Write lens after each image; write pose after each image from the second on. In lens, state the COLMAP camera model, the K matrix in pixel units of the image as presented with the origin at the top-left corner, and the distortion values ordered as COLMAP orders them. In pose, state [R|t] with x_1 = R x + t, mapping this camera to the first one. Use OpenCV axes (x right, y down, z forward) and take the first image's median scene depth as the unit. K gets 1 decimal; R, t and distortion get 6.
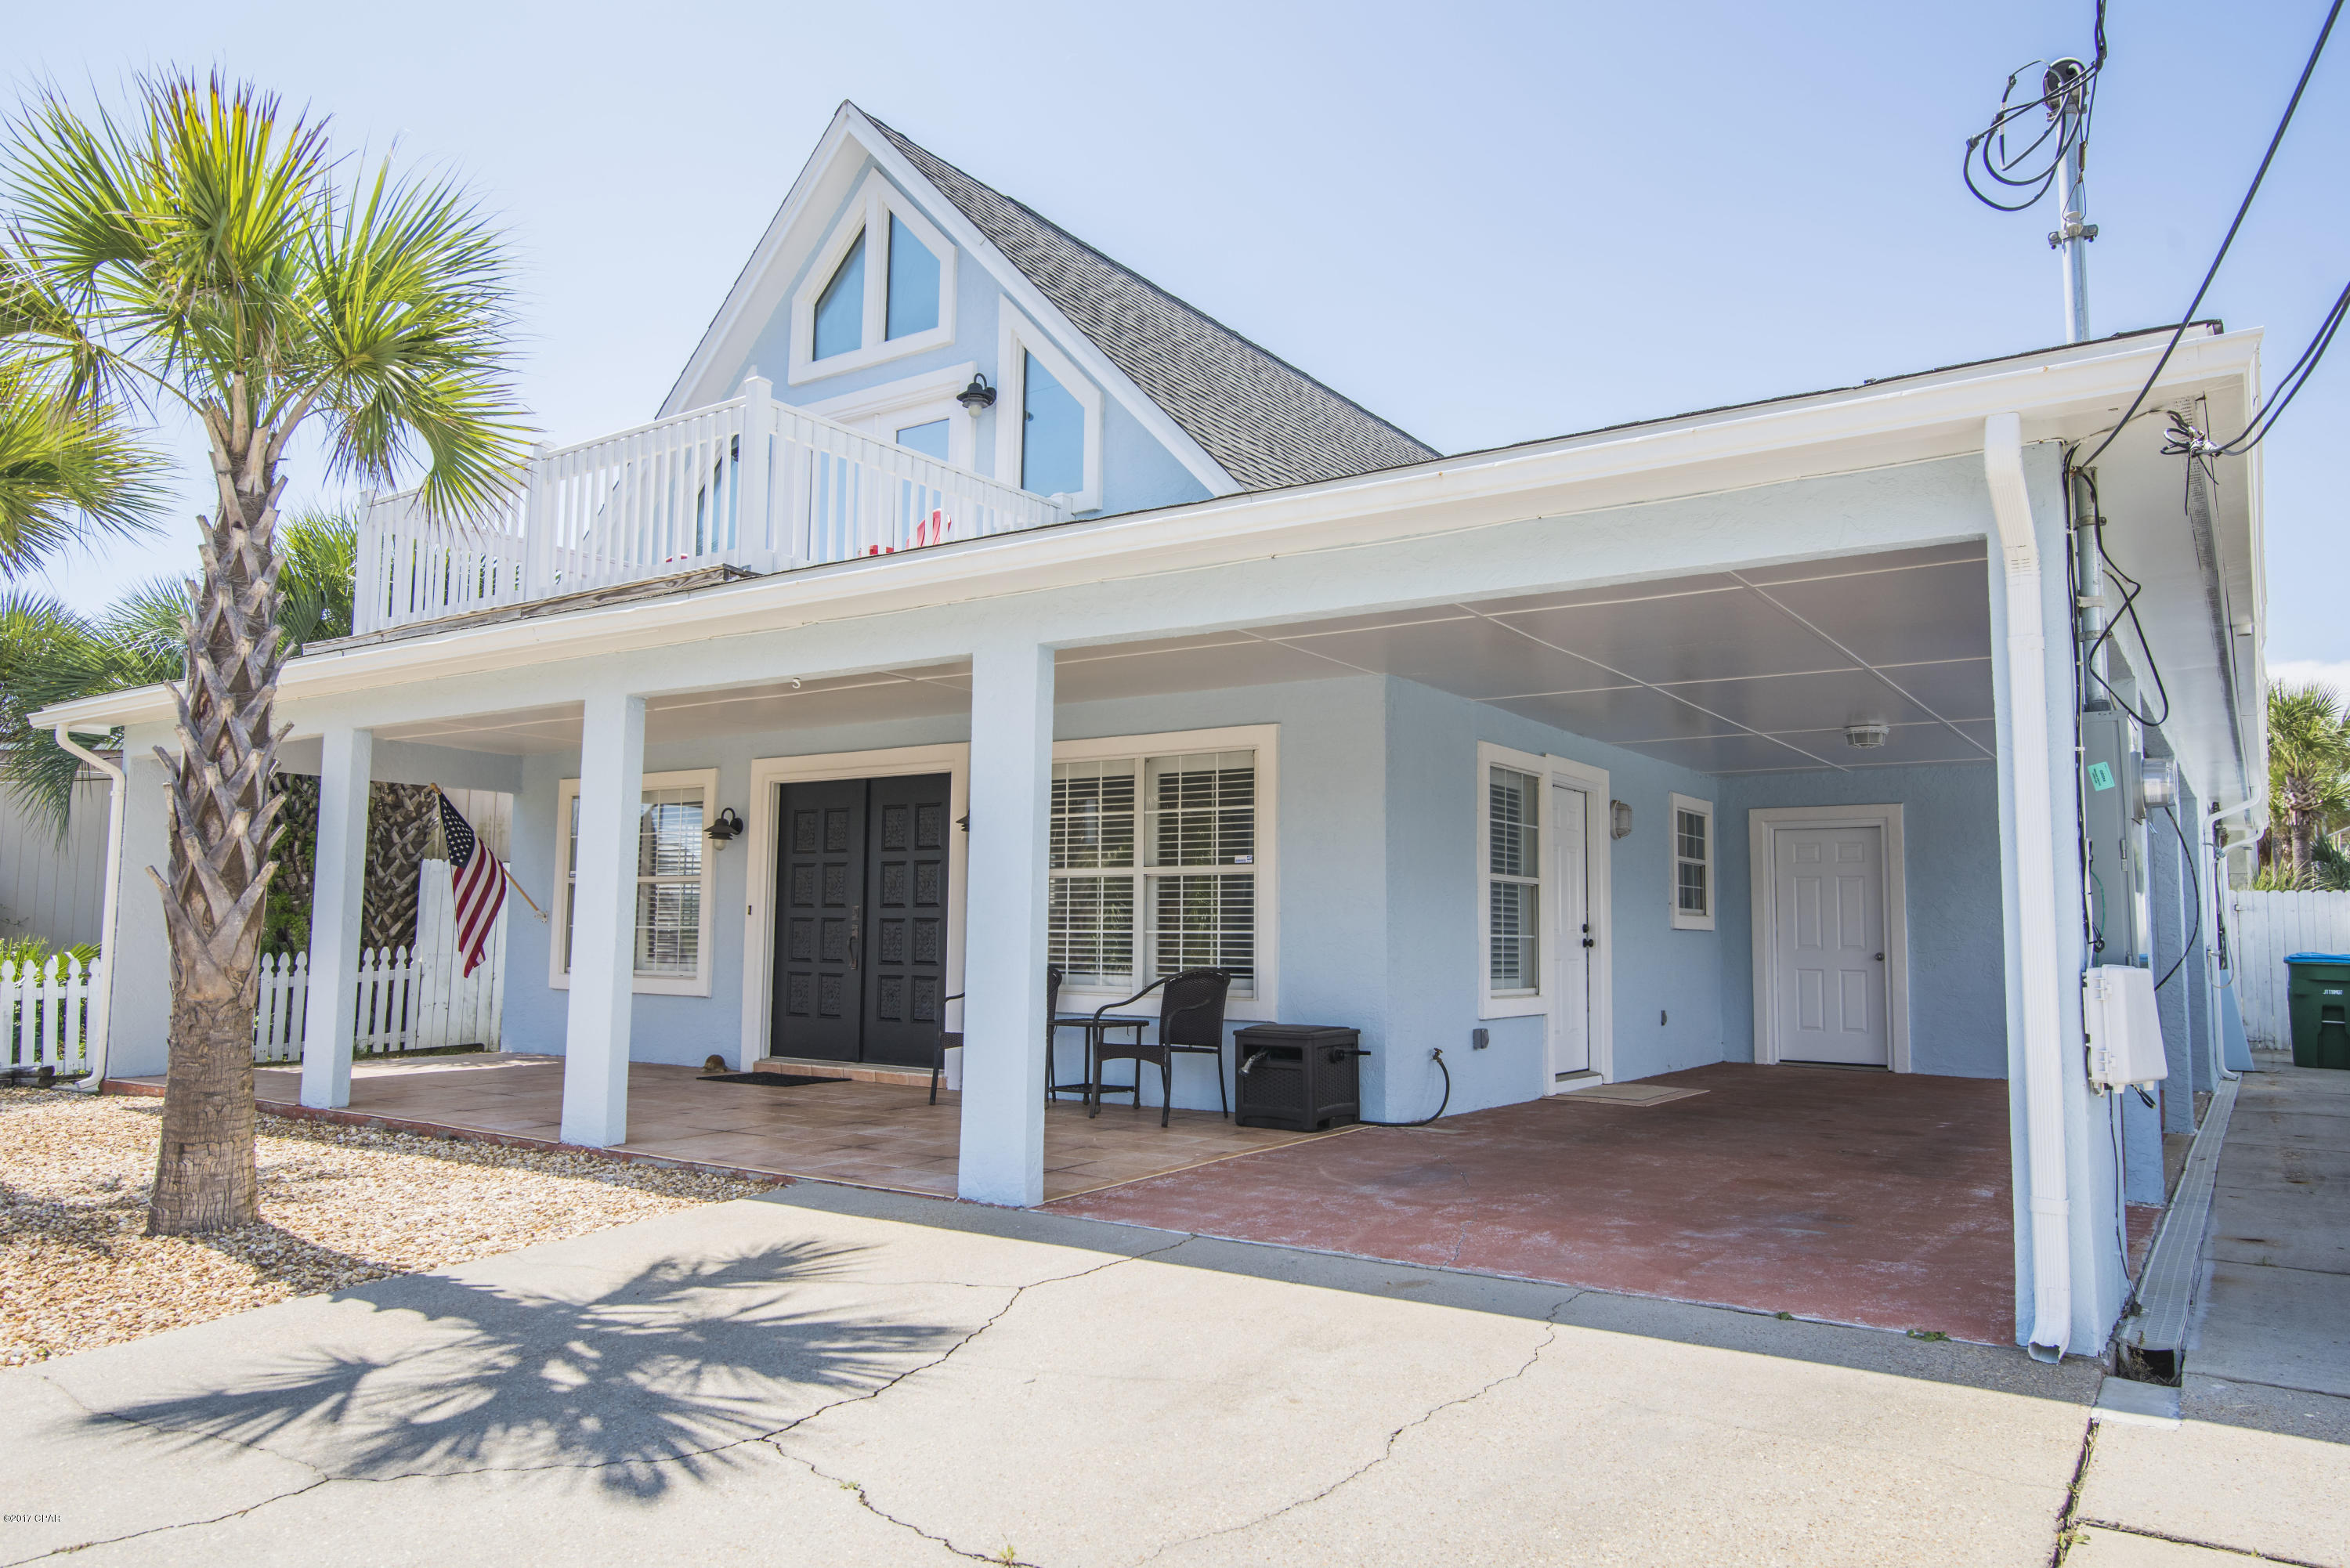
lens RADIAL K [[1586.9, 0, 1189.7], [0, 1586.9, 780.4], [0, 0, 1]] dist [-0.005605, 0.003879]
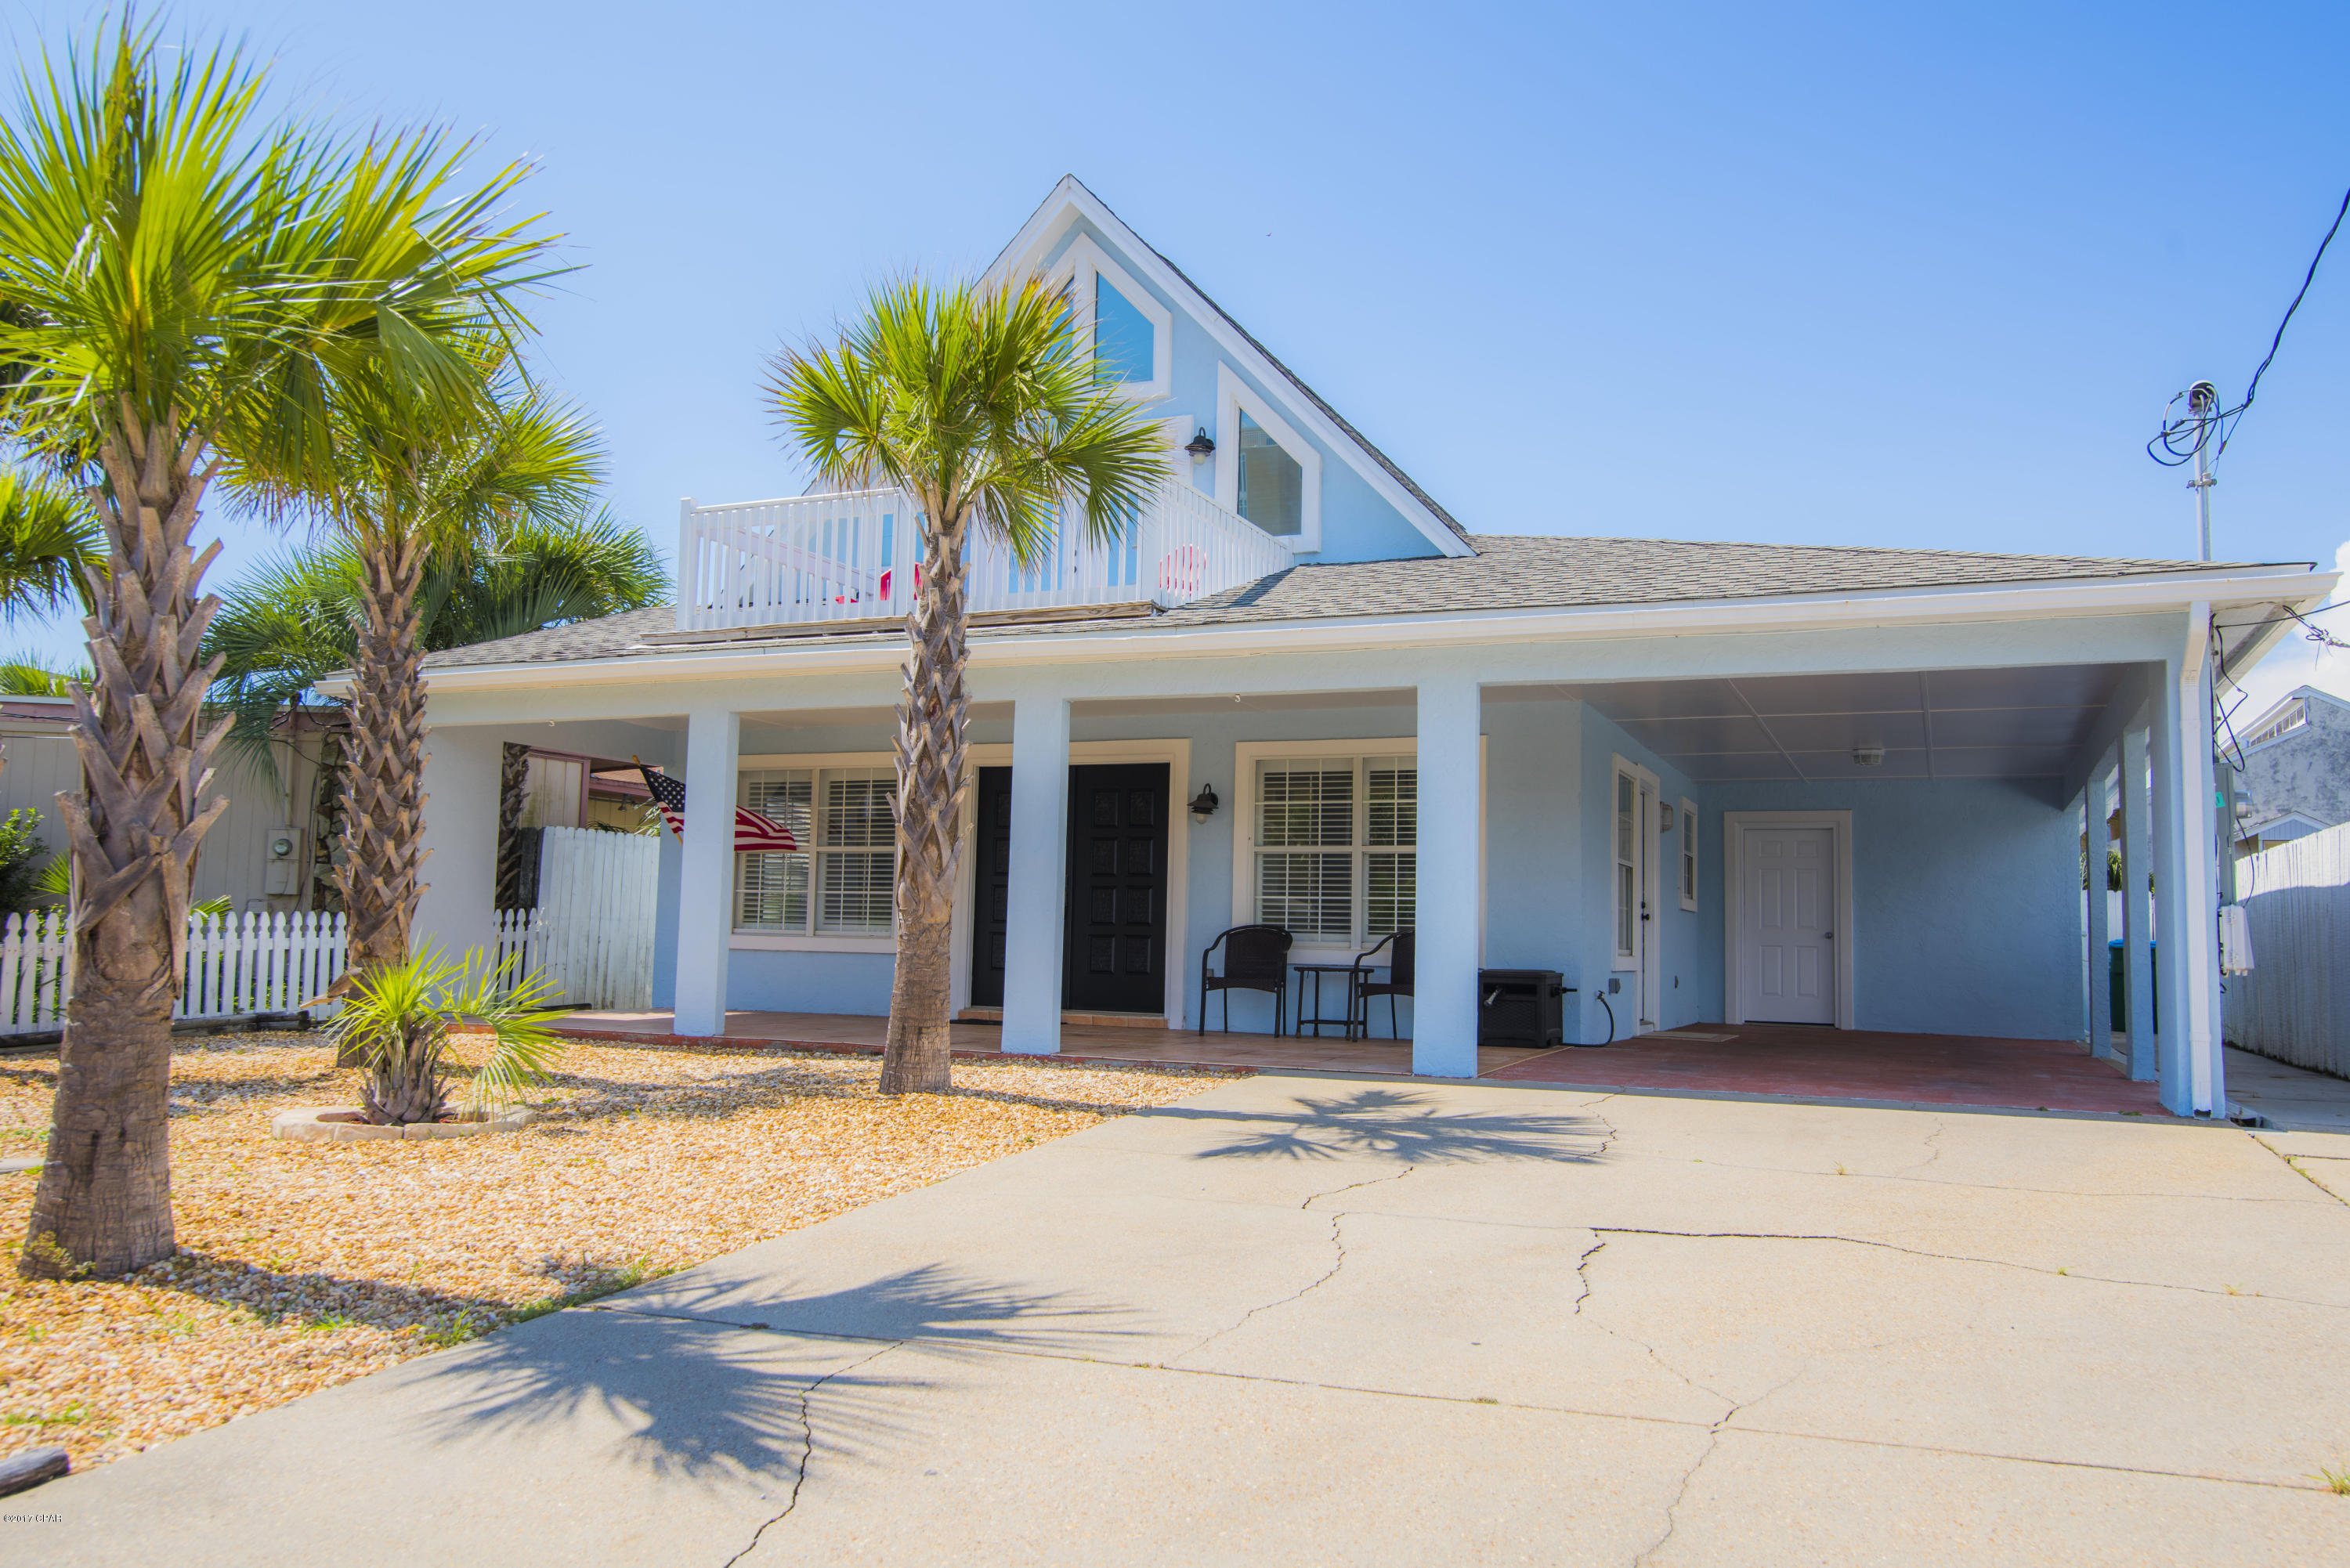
lens RADIAL K [[1789.9, 0, 1167.9], [0, 1789.9, 783.3], [0, 0, 1]] dist [-0.000506, -0.005096]
pose [[0.981292, 0.029543, 0.190246, -0.441664], [-0.031484, 0.999478, 0.007191, 0.000531], [-0.189935, -0.013046, 0.981710, -0.339358]]
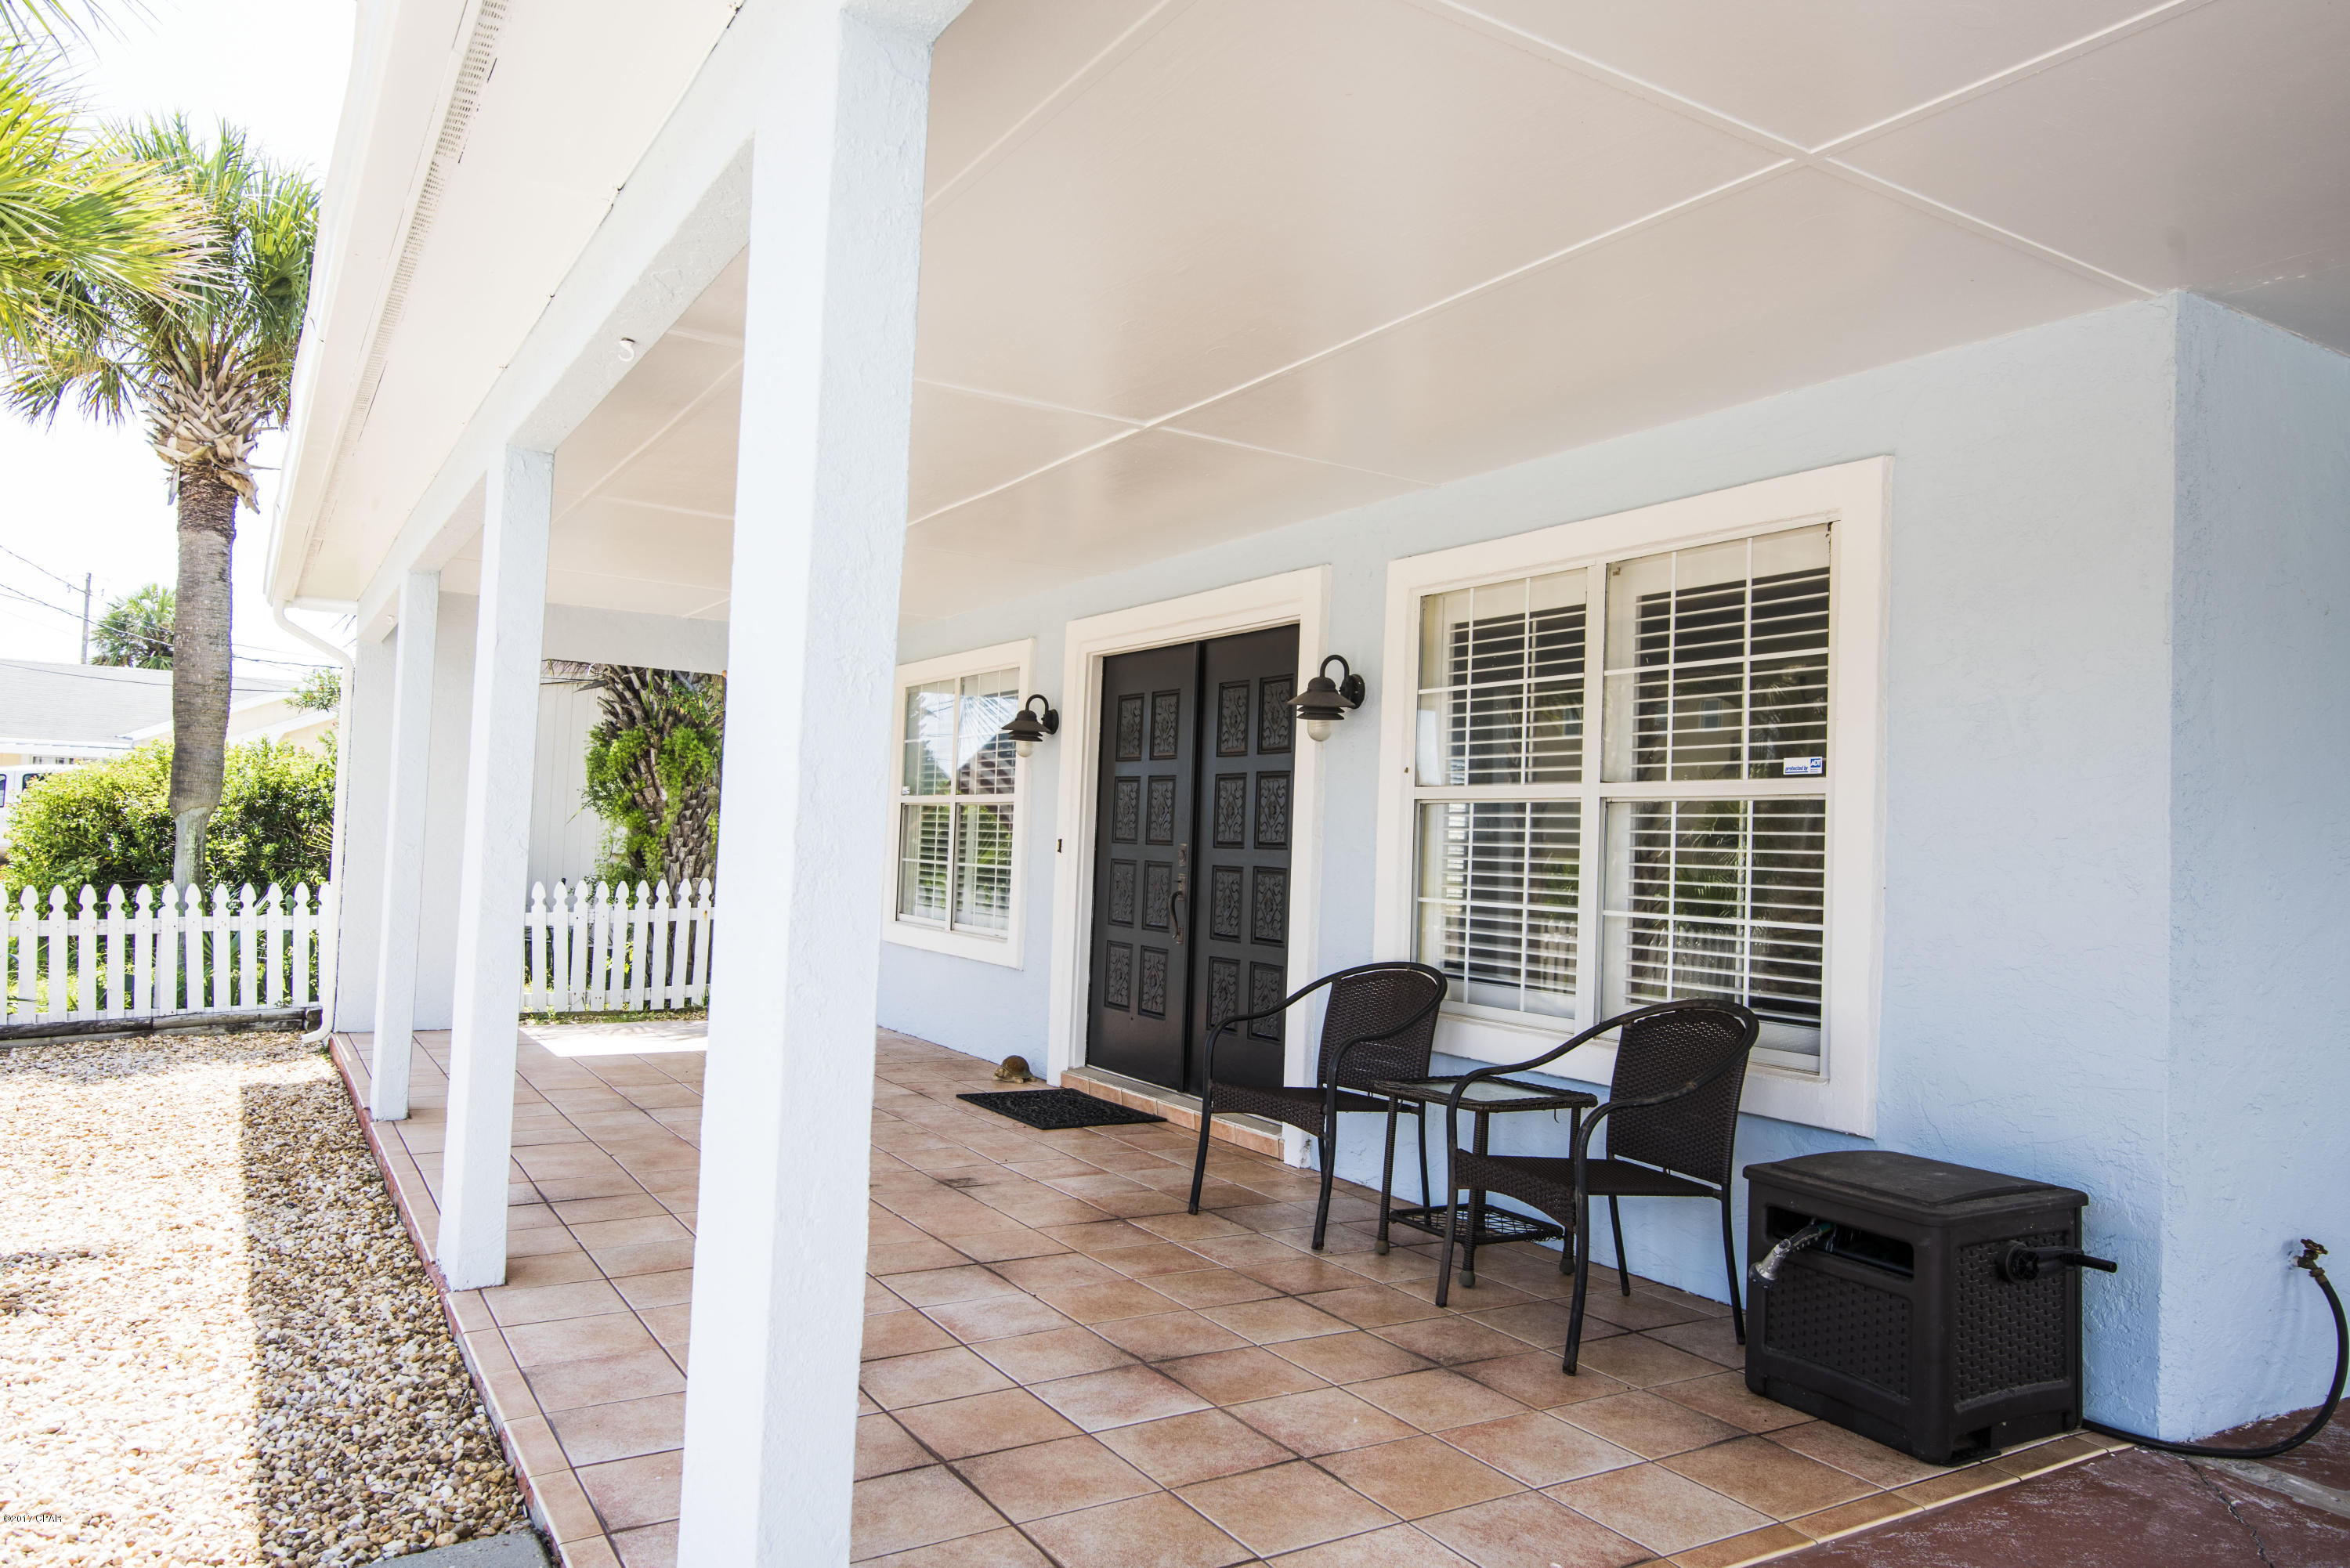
lens RADIAL K [[1586.9, 0, 1177.2], [0, 1586.9, 769.3], [0, 0, 1]] dist [-0.005605, 0.003879]
pose [[0.909712, 0.008295, -0.415156, 0.056953], [0.005552, 0.999468, 0.032135, 0.033417], [0.415202, -0.031538, 0.909183, 0.490040]]
